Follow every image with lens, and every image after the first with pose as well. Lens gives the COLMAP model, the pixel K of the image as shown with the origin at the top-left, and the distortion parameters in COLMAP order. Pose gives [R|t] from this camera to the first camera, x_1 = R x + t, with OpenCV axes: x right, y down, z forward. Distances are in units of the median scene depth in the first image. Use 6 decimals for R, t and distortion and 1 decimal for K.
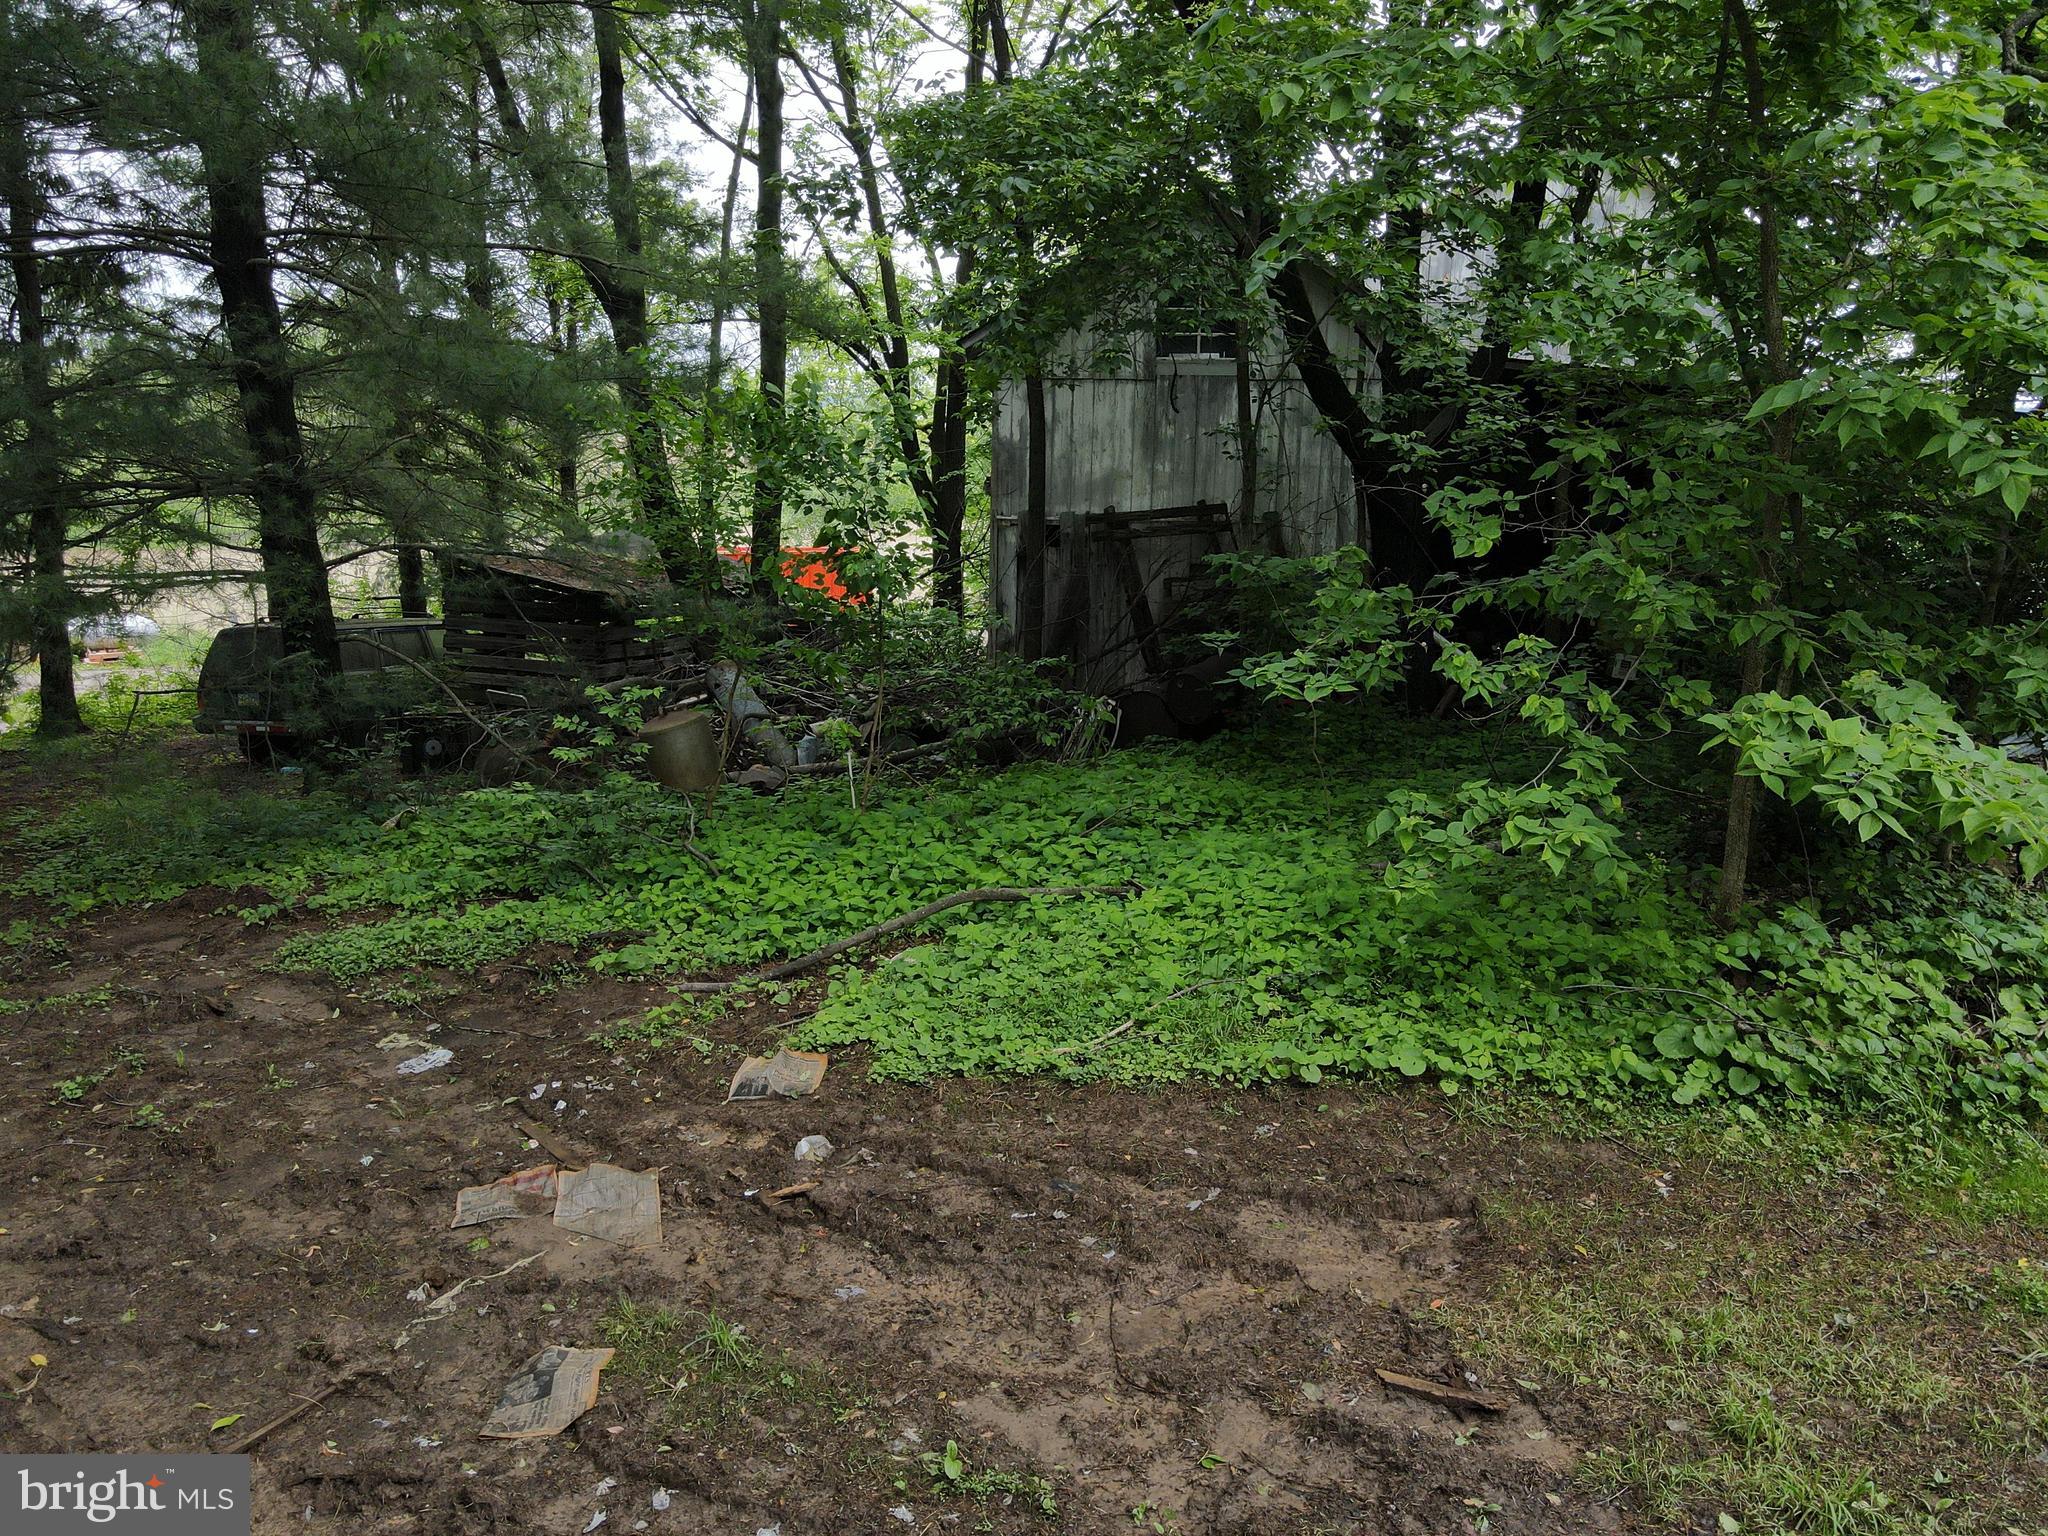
lens RADIAL K [[1479.5, 0, 1024.0], [0, 1479.5, 768.0], [0, 0, 1]] dist [0.001125, 0.002531]
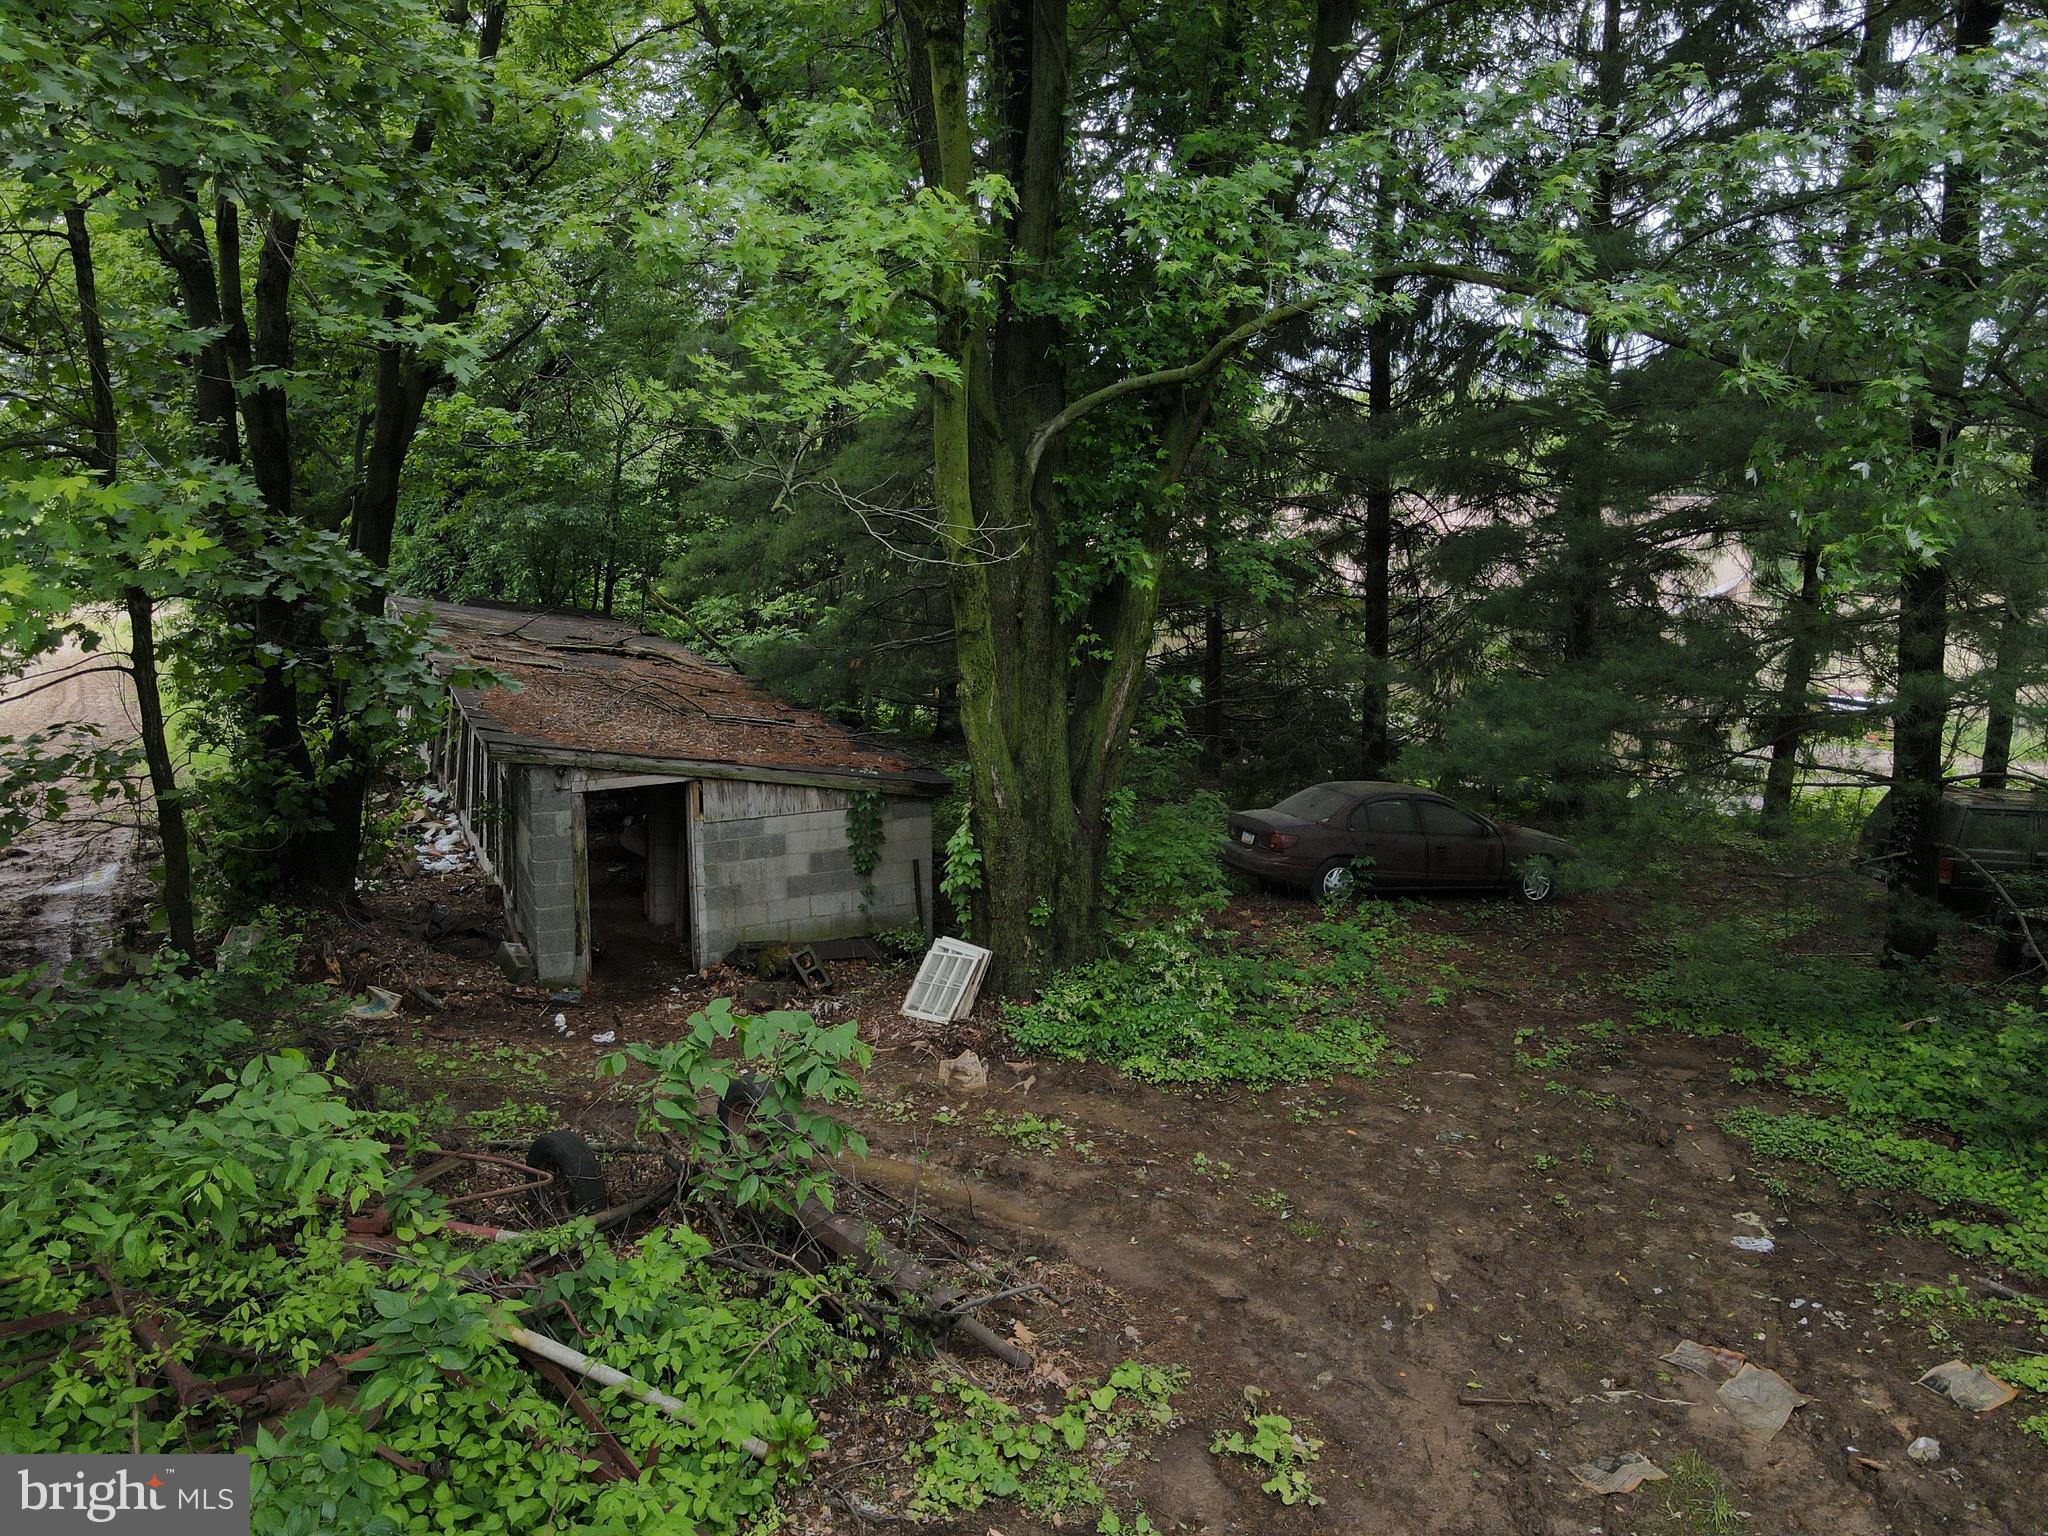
lens RADIAL K [[1479.5, 0, 1024.0], [0, 1479.5, 768.0], [0, 0, 1]] dist [0.001125, 0.002531]
pose [[0.435572, 0.162487, -0.885367, 0.571000], [-0.183807, 0.978904, 0.089227, -0.296735], [0.881188, 0.123872, 0.456250, -0.349565]]
